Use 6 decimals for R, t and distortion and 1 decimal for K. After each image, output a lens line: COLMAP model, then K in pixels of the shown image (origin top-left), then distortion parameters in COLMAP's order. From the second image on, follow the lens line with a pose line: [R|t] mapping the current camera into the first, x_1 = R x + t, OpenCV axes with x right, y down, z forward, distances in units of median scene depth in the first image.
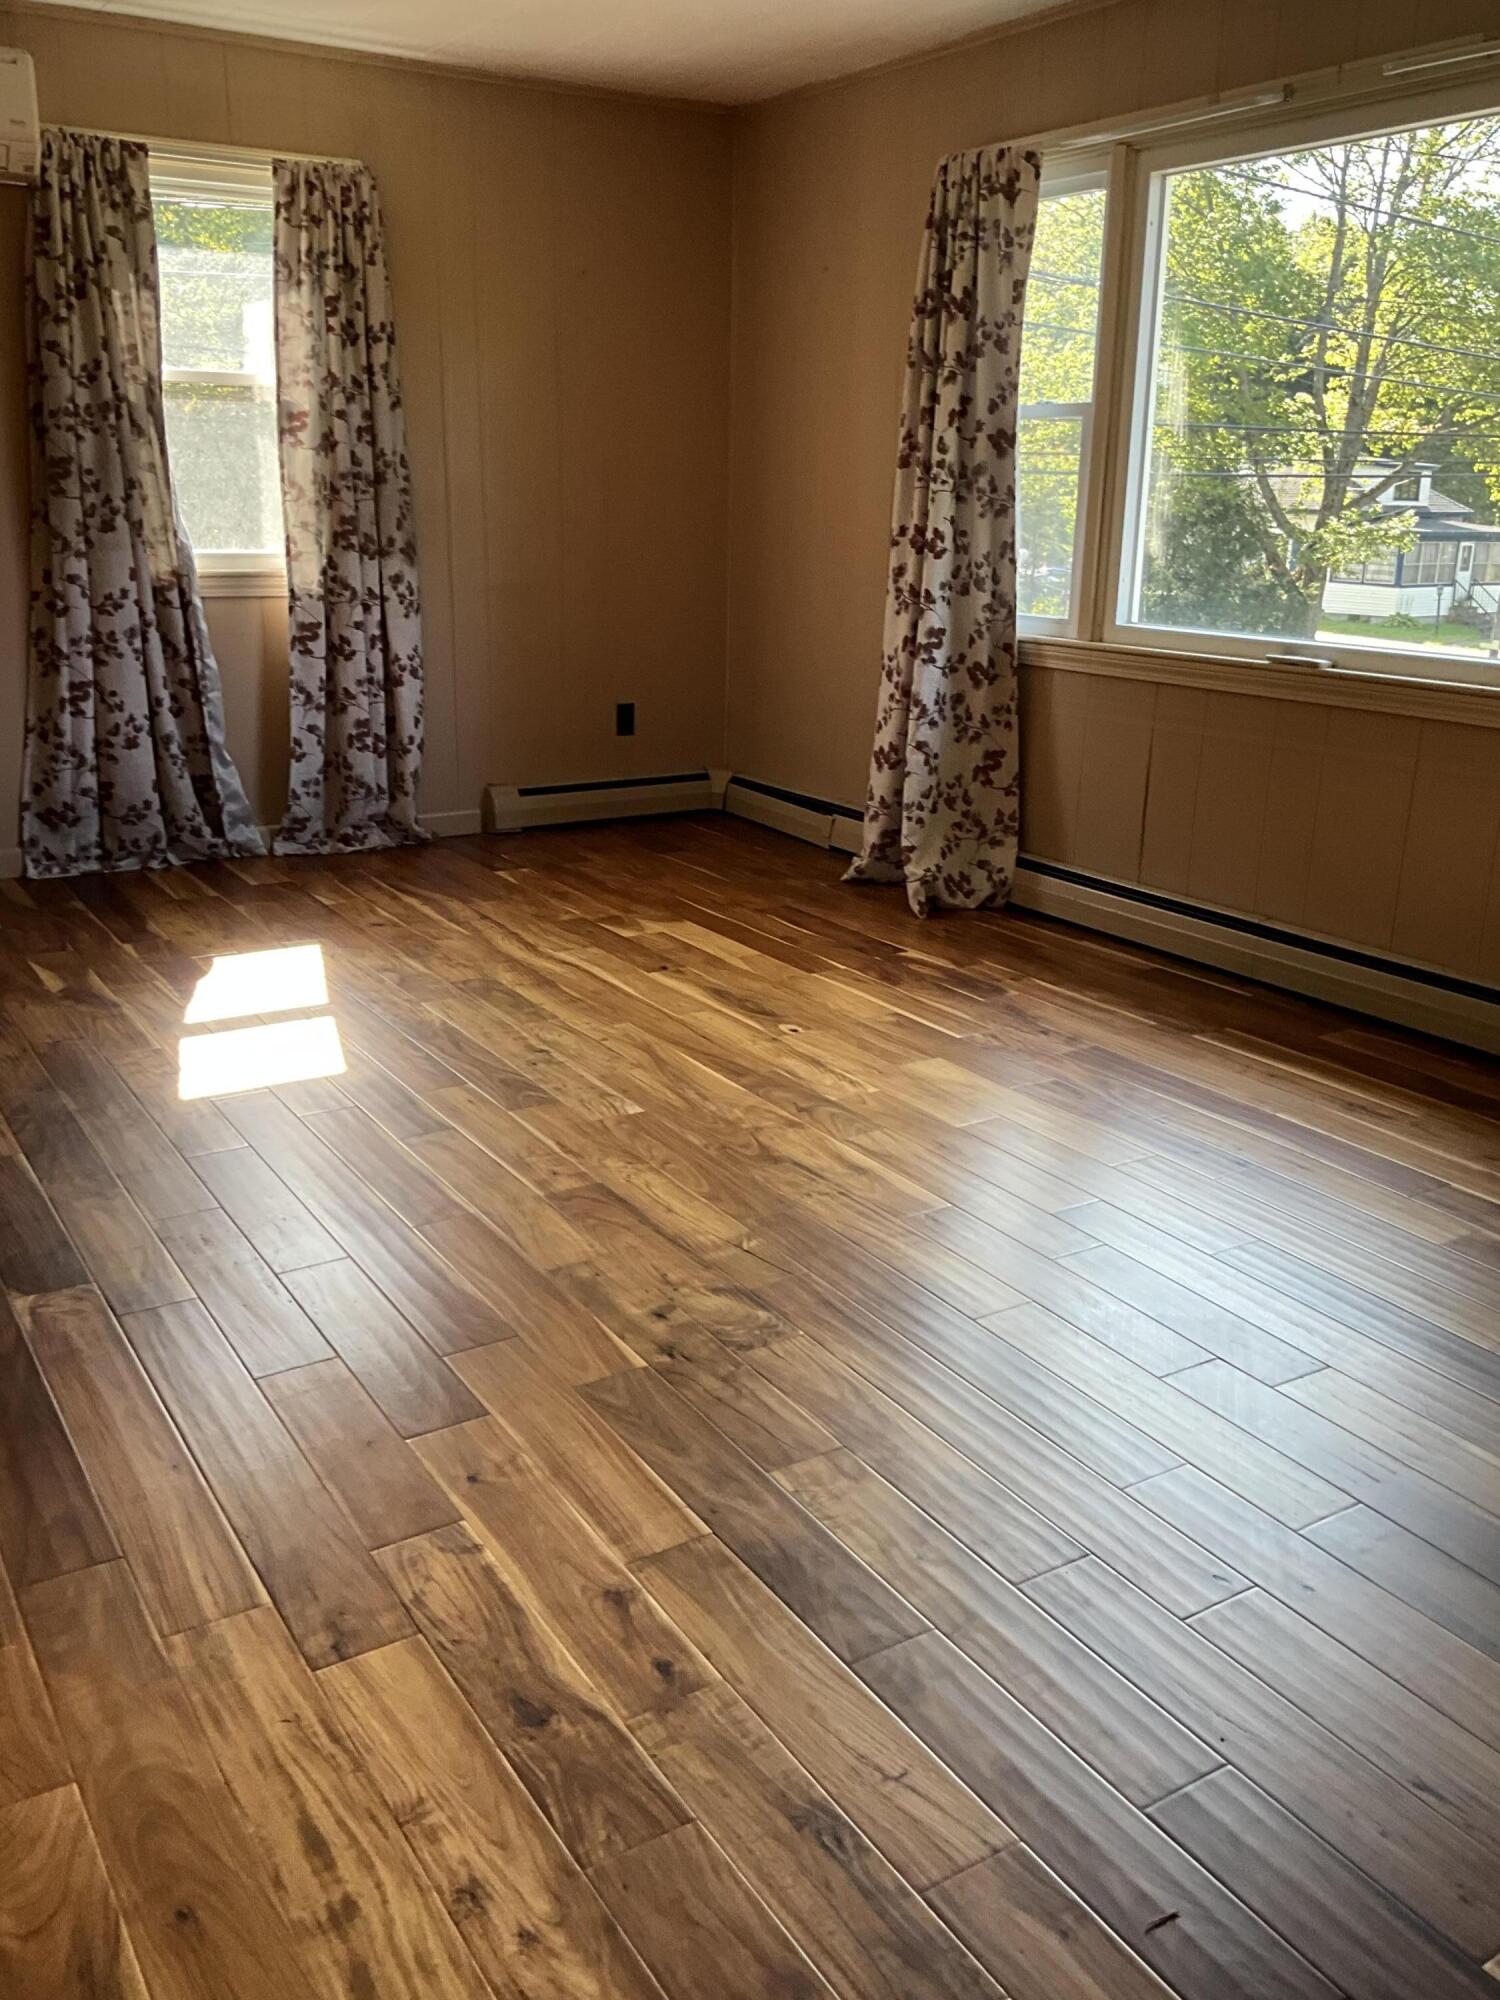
lens RADIAL K [[1669.0, 0, 748.5], [0, 1669.0, 989.2], [0, 0, 1]] dist [0.114563, -0.208761]
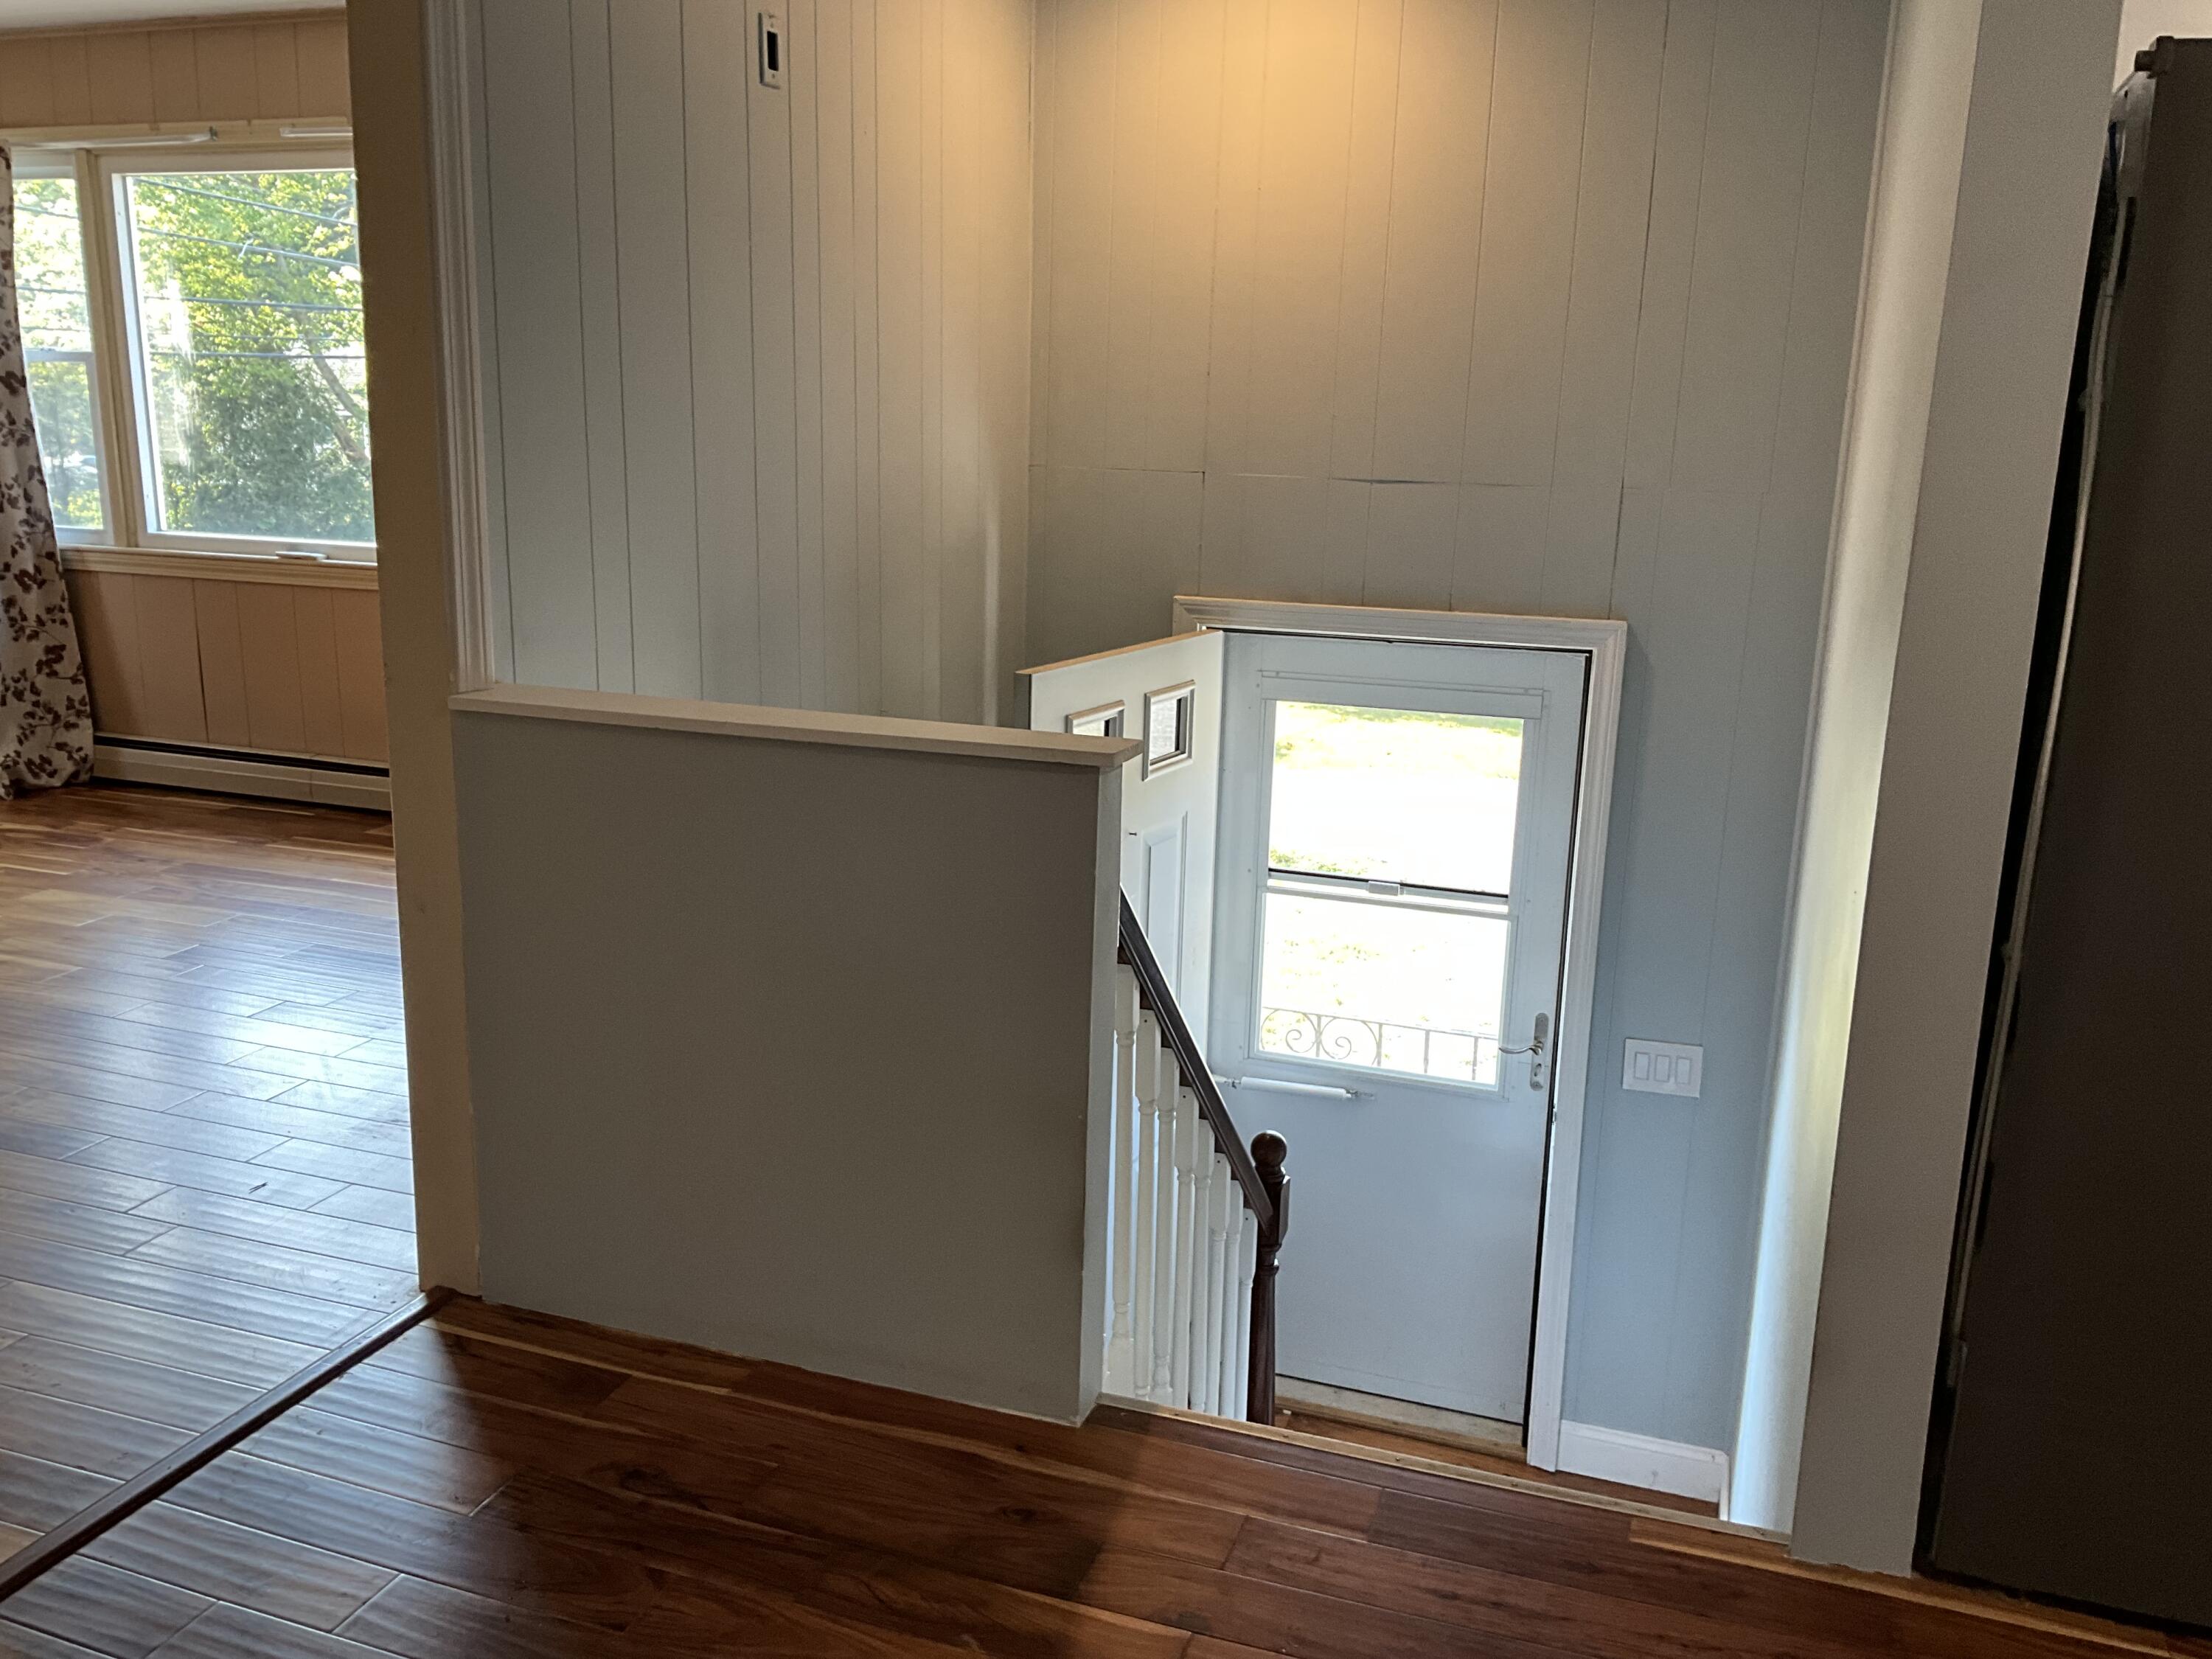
lens RADIAL K [[1807.8, 0, 1109.6], [0, 1807.8, 842.4], [0, 0, 1]] dist [-0.013288, -0.011319]
pose [[0.776614, -0.150859, 0.611647, -0.062207], [0.168606, 0.985259, 0.028927, 0.073924], [-0.606995, 0.080662, 0.790602, -0.382200]]
